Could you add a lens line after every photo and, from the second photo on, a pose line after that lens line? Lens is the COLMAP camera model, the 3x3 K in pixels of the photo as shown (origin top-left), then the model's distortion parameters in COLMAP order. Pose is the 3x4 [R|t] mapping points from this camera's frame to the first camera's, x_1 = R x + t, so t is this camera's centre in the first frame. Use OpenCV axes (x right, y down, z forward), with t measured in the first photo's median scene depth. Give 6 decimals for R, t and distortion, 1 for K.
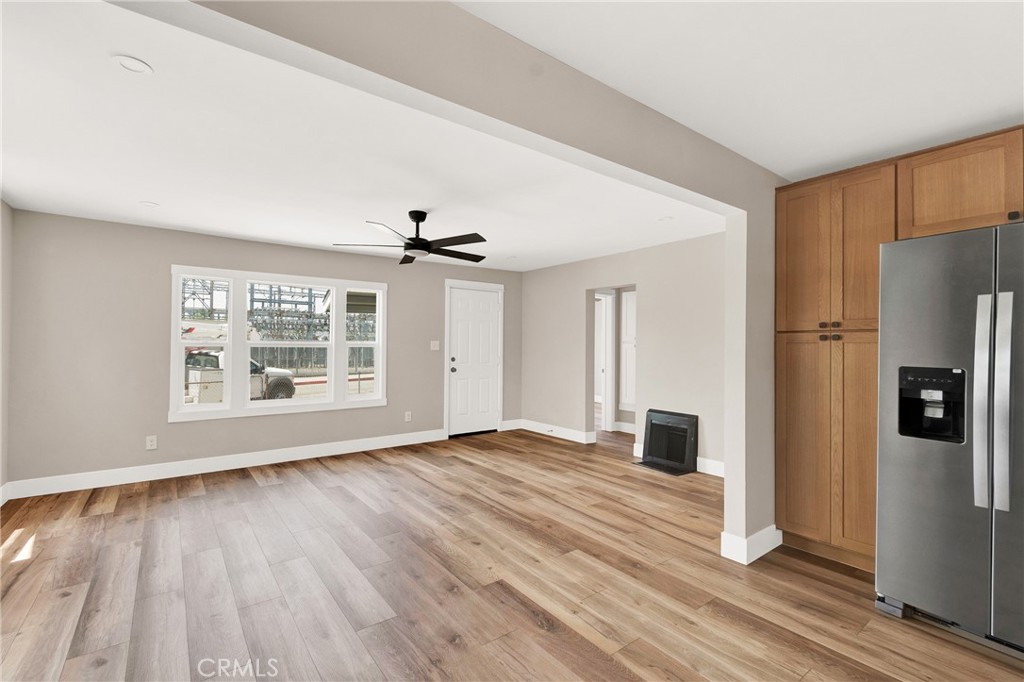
lens RADIAL K [[455.7, 0, 514.0], [0, 455.7, 342.5], [0, 0, 1]] dist [0.003854, -0.001515]
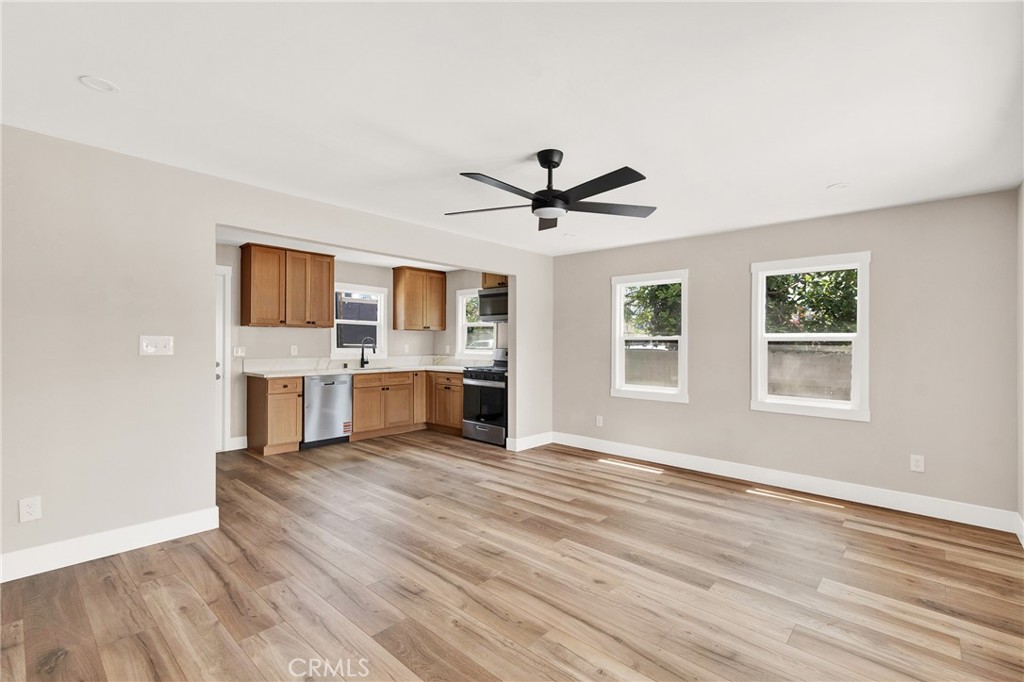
lens RADIAL K [[455.7, 0, 511.4], [0, 455.7, 344.8], [0, 0, 1]] dist [0.003854, -0.001515]
pose [[-0.983277, -0.014081, -0.181569, -0.043104], [-0.012653, 0.999879, -0.009022, 0.021213], [0.181674, -0.006574, -0.983337, 2.297257]]
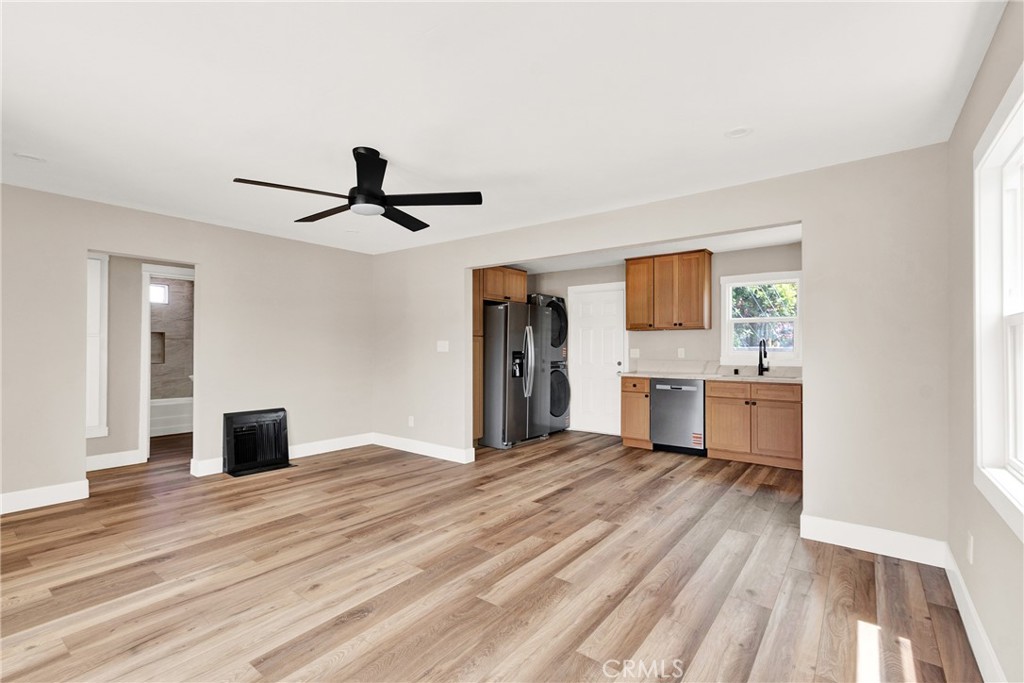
lens RADIAL K [[455.7, 0, 514.0], [0, 455.7, 346.2], [0, 0, 1]] dist [0.003854, -0.001515]
pose [[-0.263599, -0.007748, 0.964601, -1.304445], [-0.013032, 0.999905, 0.004471, 0.009742], [-0.964544, -0.011393, -0.263674, 1.321337]]
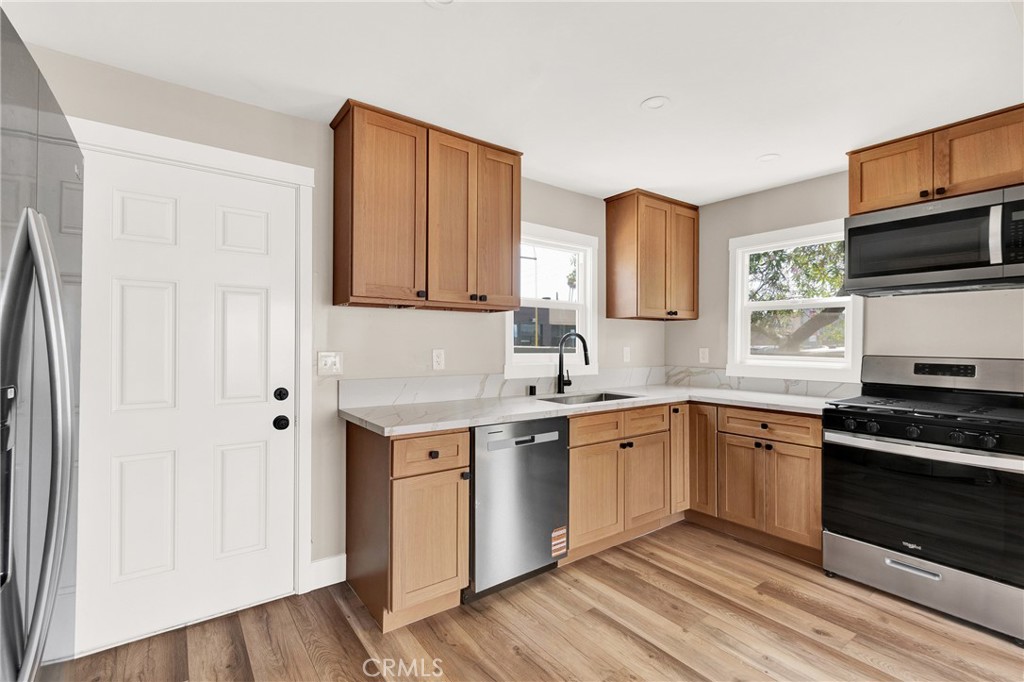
lens RADIAL K [[455.7, 0, 509.2], [0, 455.7, 344.1], [0, 0, 1]] dist [0.003854, -0.001515]
pose [[-0.999626, -0.012891, 0.024132, 0.396852], [-0.013148, 0.999858, -0.010503, 0.015040], [-0.023994, -0.010817, -0.999654, 0.995589]]
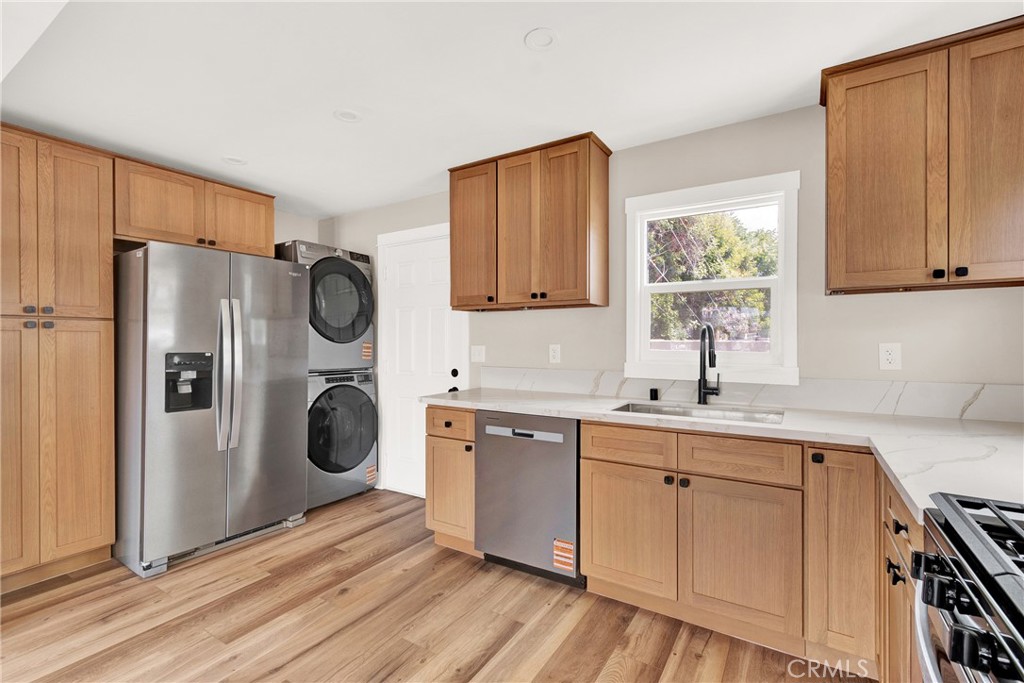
lens RADIAL K [[455.7, 0, 515.0], [0, 455.7, 342.7], [0, 0, 1]] dist [0.003854, -0.001515]
pose [[-0.352302, -0.014077, 0.935781, -0.422031], [-0.011367, 0.999877, 0.010761, 0.003148], [-0.935817, -0.006845, -0.352419, 0.462523]]
